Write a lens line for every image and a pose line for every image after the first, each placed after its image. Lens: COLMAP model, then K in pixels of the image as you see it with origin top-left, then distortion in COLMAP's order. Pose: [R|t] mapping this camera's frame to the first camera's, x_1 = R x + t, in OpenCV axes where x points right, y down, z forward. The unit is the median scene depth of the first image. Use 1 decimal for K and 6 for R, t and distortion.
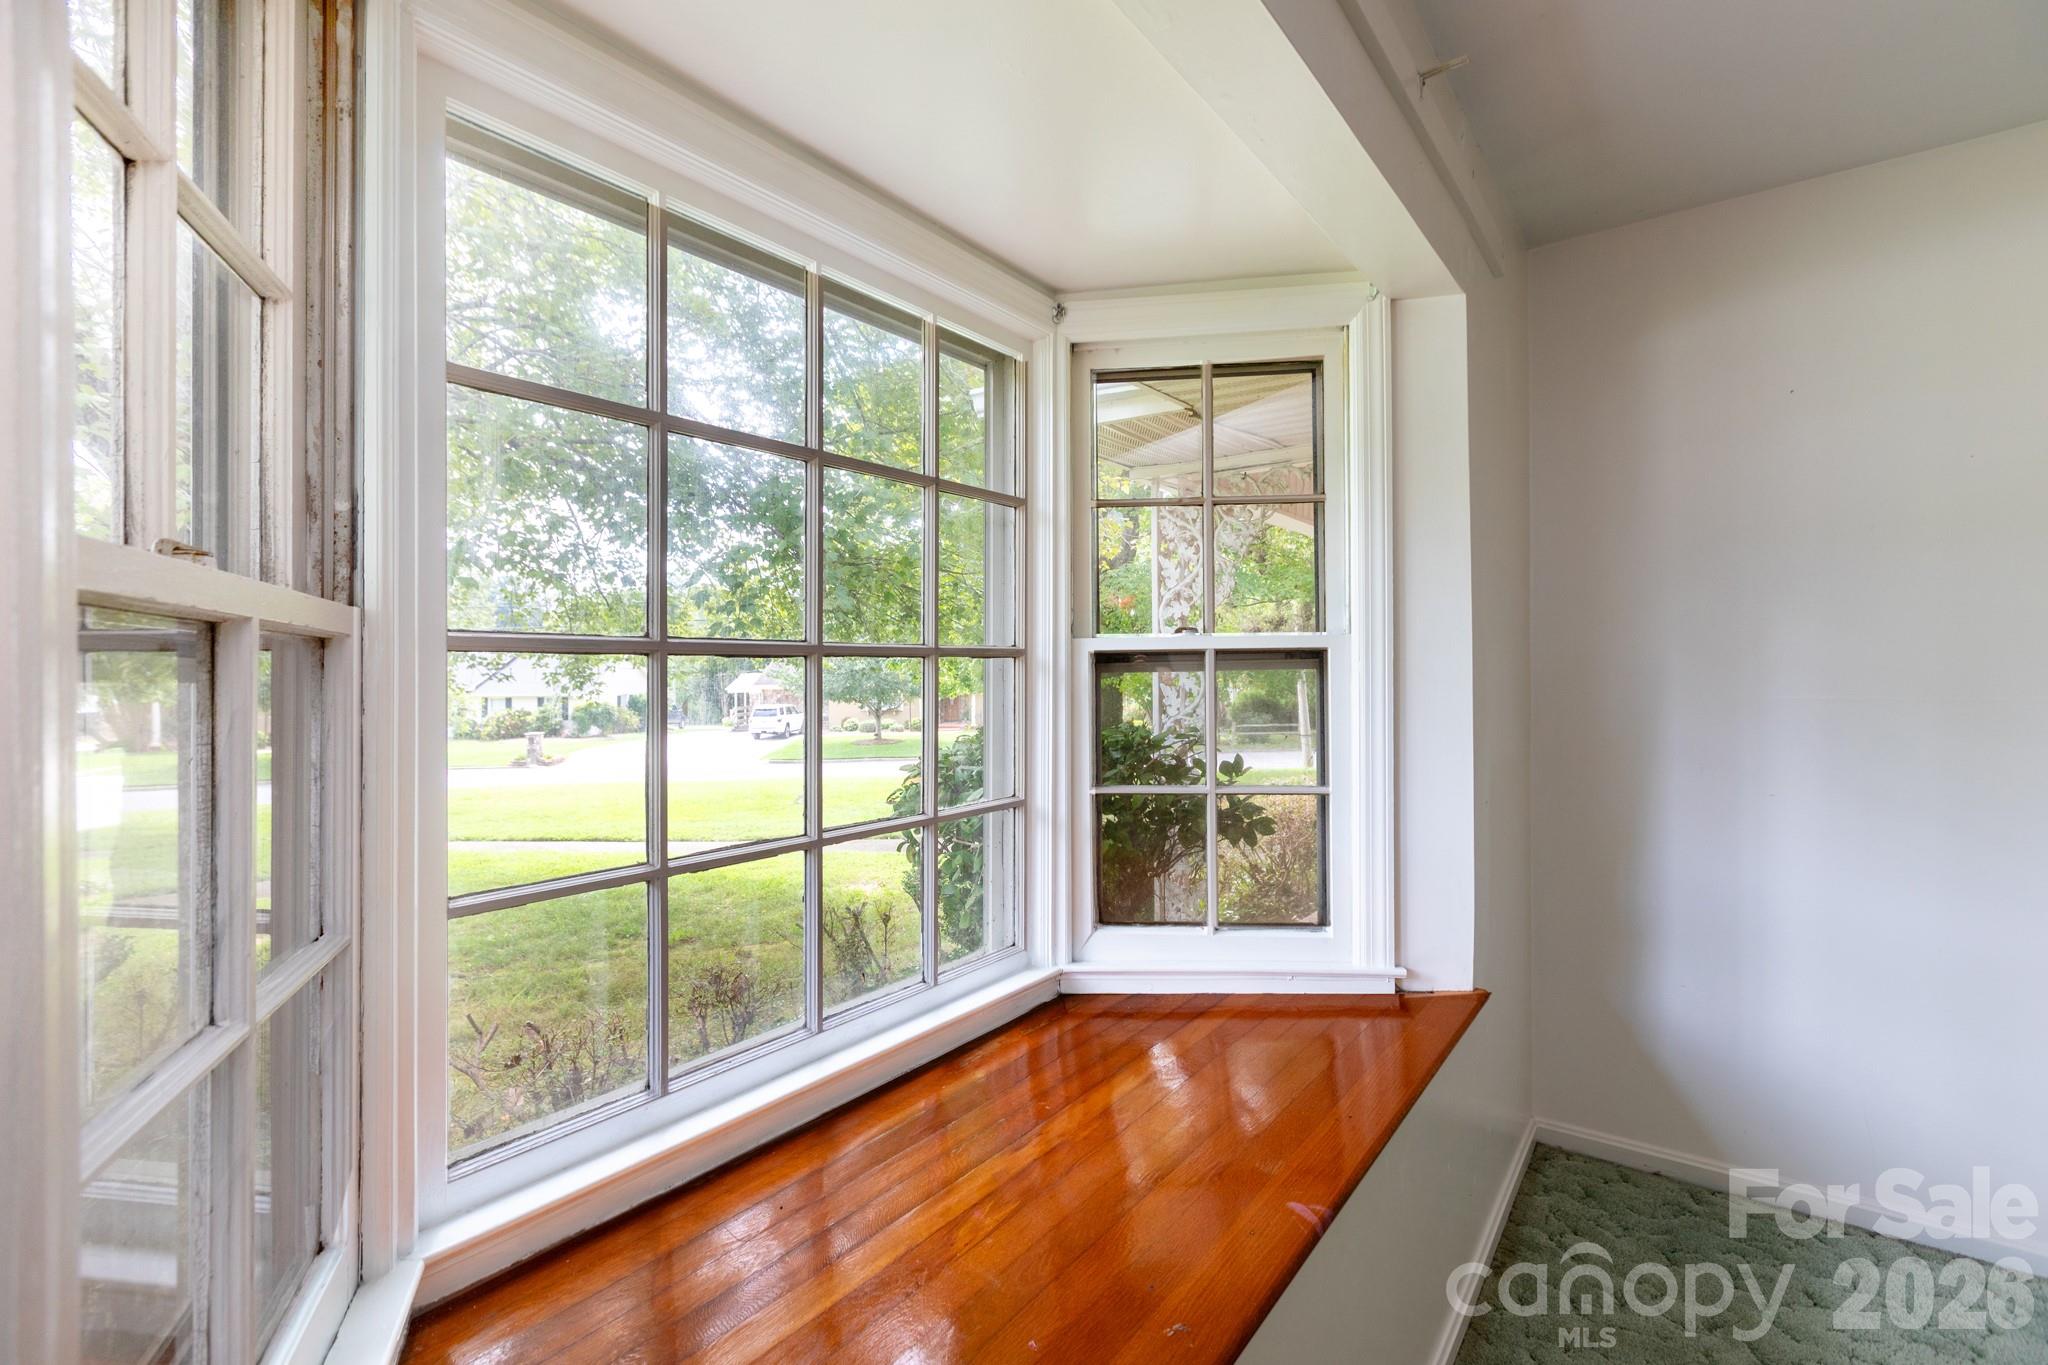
lens RADIAL K [[934.5, 0, 1002.1], [0, 934.5, 674.0], [0, 0, 1]] dist [-0.002928, 0.000403]
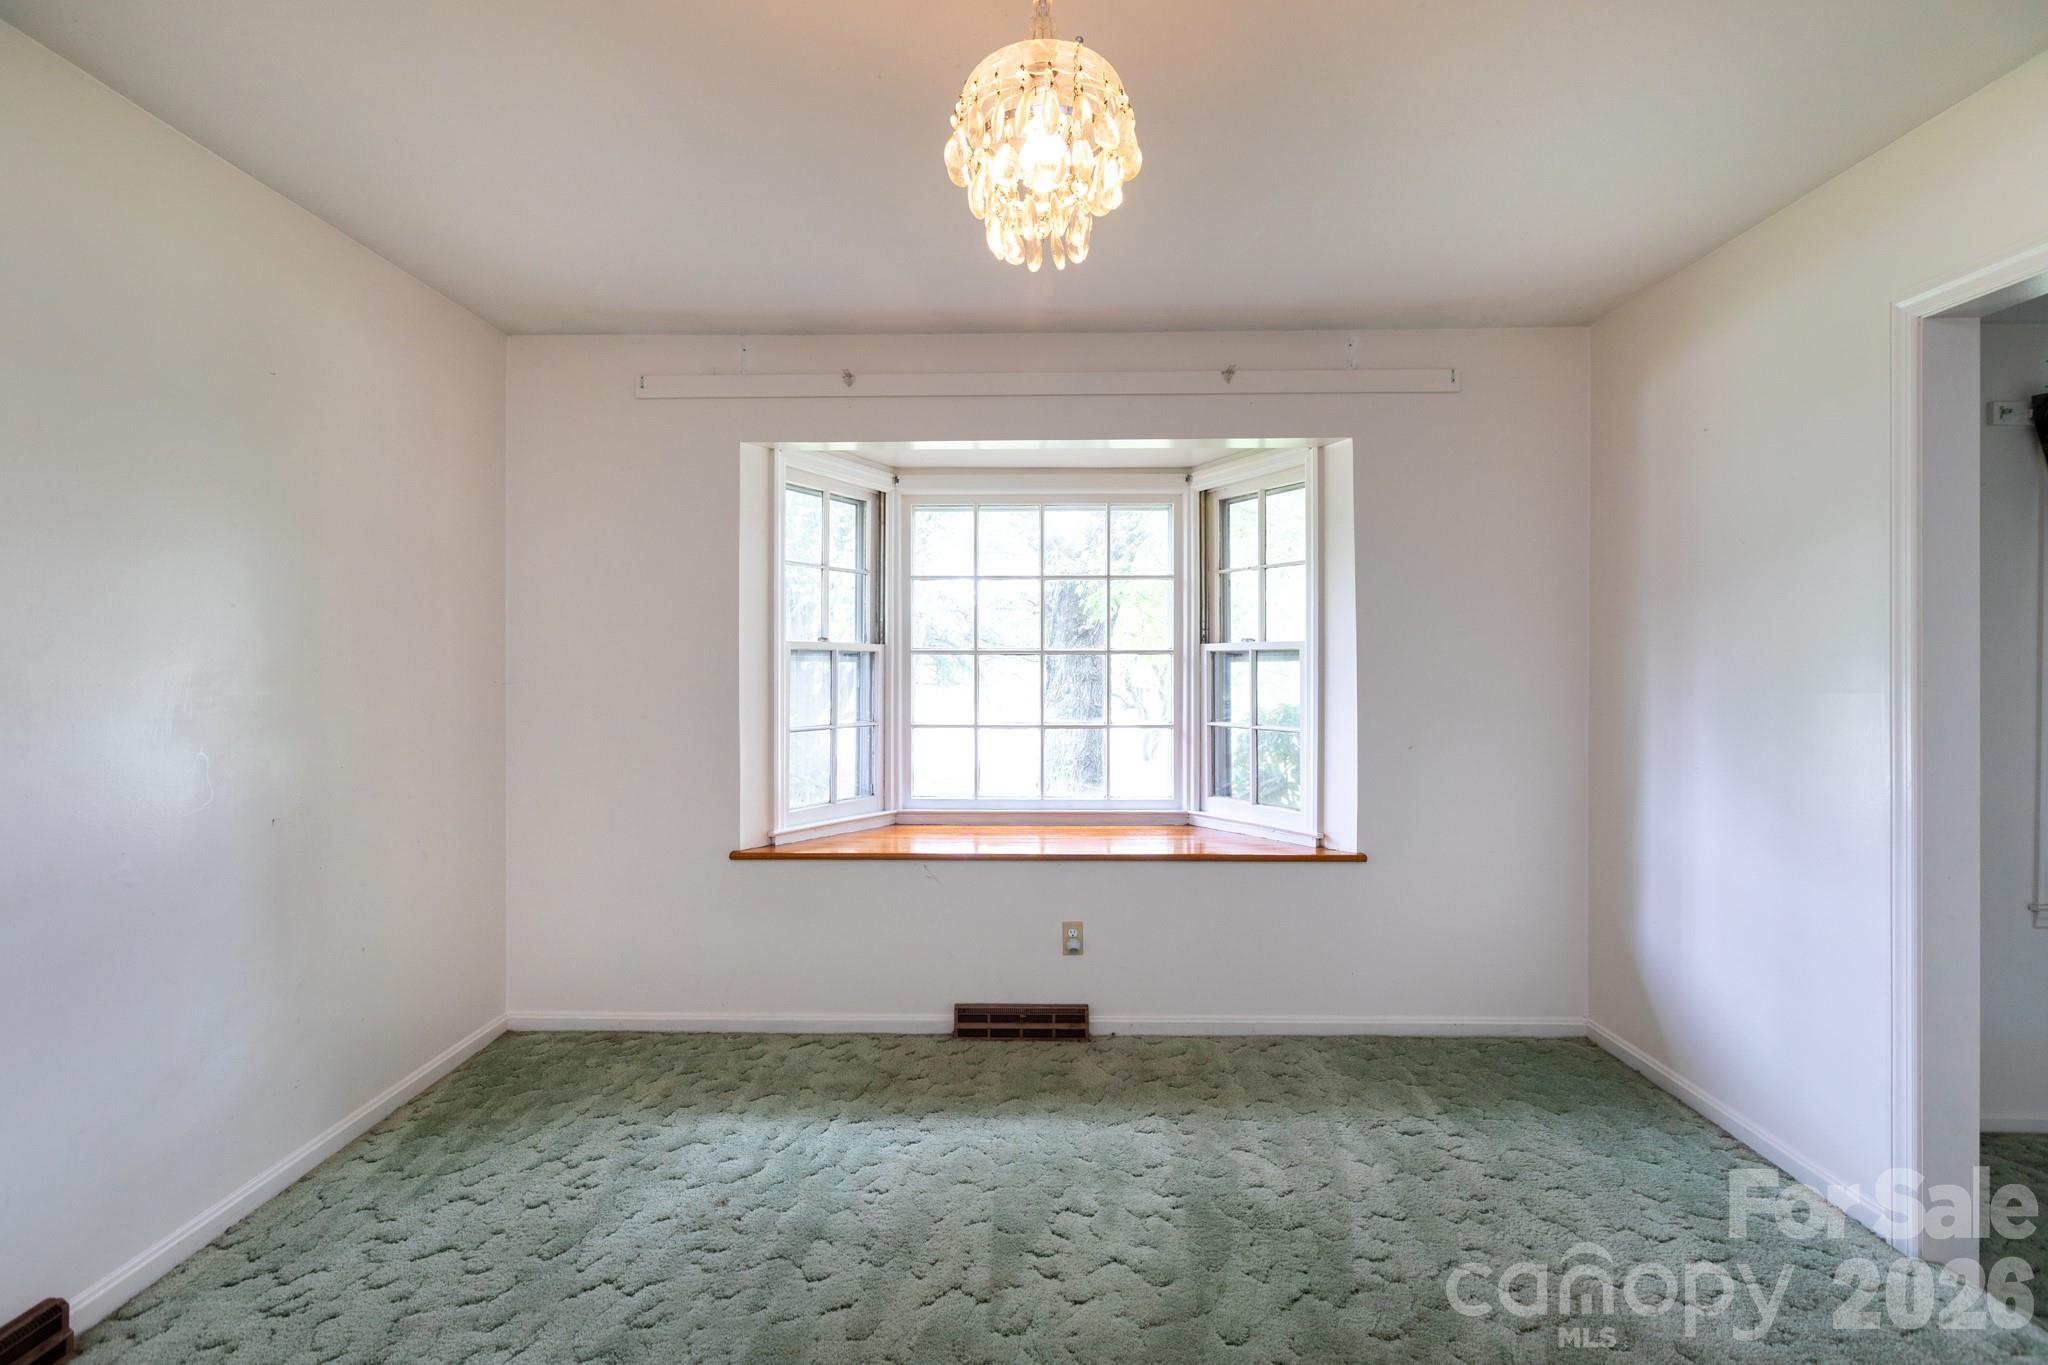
lens RADIAL K [[934.5, 0, 1002.1], [0, 934.5, 674.0], [0, 0, 1]] dist [-0.002928, 0.000403]
pose [[0.590510, 0.017171, -0.806848, 1.346177], [-0.005518, 0.999836, 0.017239, -0.007908], [0.807011, -0.005728, 0.590508, -0.457401]]
